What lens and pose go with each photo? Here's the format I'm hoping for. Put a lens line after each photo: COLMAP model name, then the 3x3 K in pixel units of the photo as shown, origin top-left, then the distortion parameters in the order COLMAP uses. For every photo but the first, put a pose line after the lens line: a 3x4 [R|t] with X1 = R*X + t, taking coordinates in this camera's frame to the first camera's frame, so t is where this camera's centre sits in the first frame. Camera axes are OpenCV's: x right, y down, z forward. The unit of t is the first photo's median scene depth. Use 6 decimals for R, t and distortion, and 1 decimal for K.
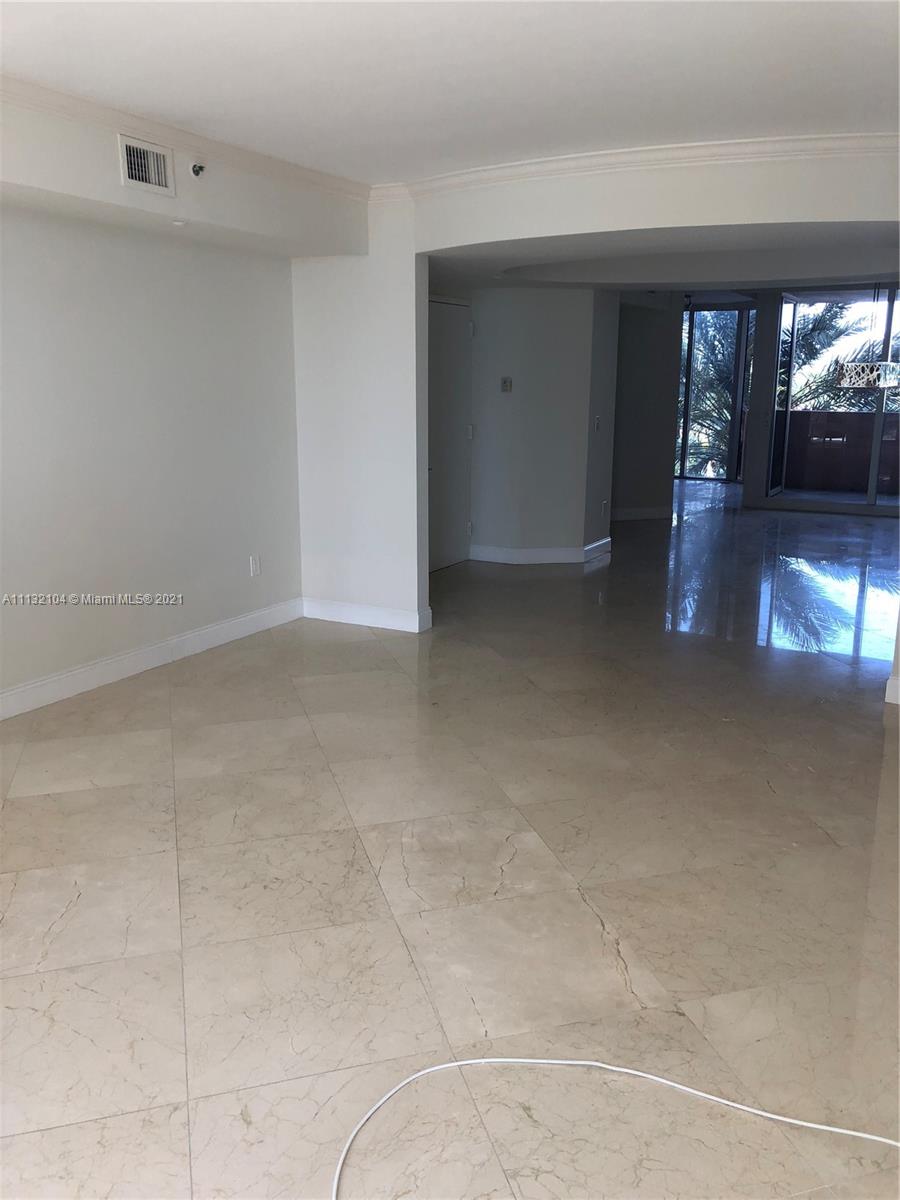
lens RADIAL K [[998.6, 0, 472.1], [0, 998.6, 594.9], [0, 0, 1]] dist [0.055574, -0.014207]
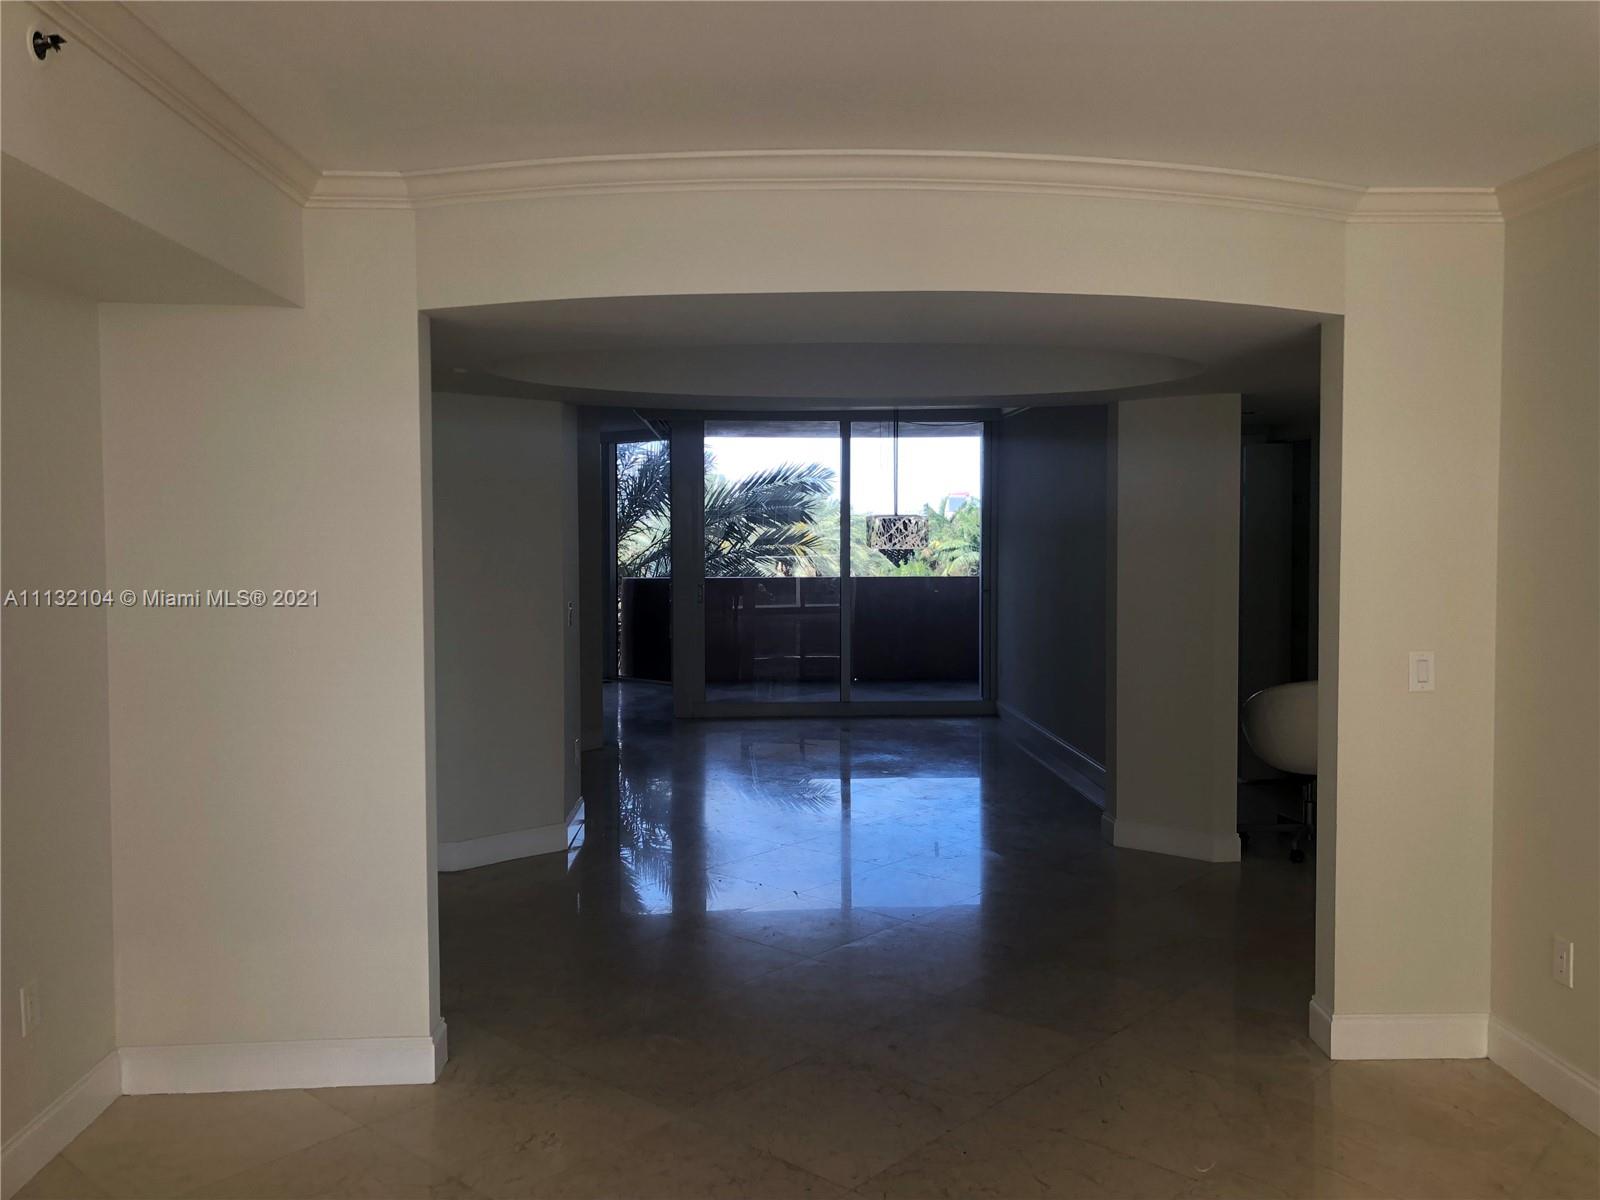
lens RADIAL K [[1331.5, 0, 797.6], [0, 1331.5, 590.4], [0, 0, 1]] dist [0.055574, -0.014207]
pose [[0.864696, -0.039978, 0.500702, -0.214390], [0.125175, 0.982529, -0.137724, -0.081491], [-0.486448, 0.181765, 0.854593, 0.338010]]
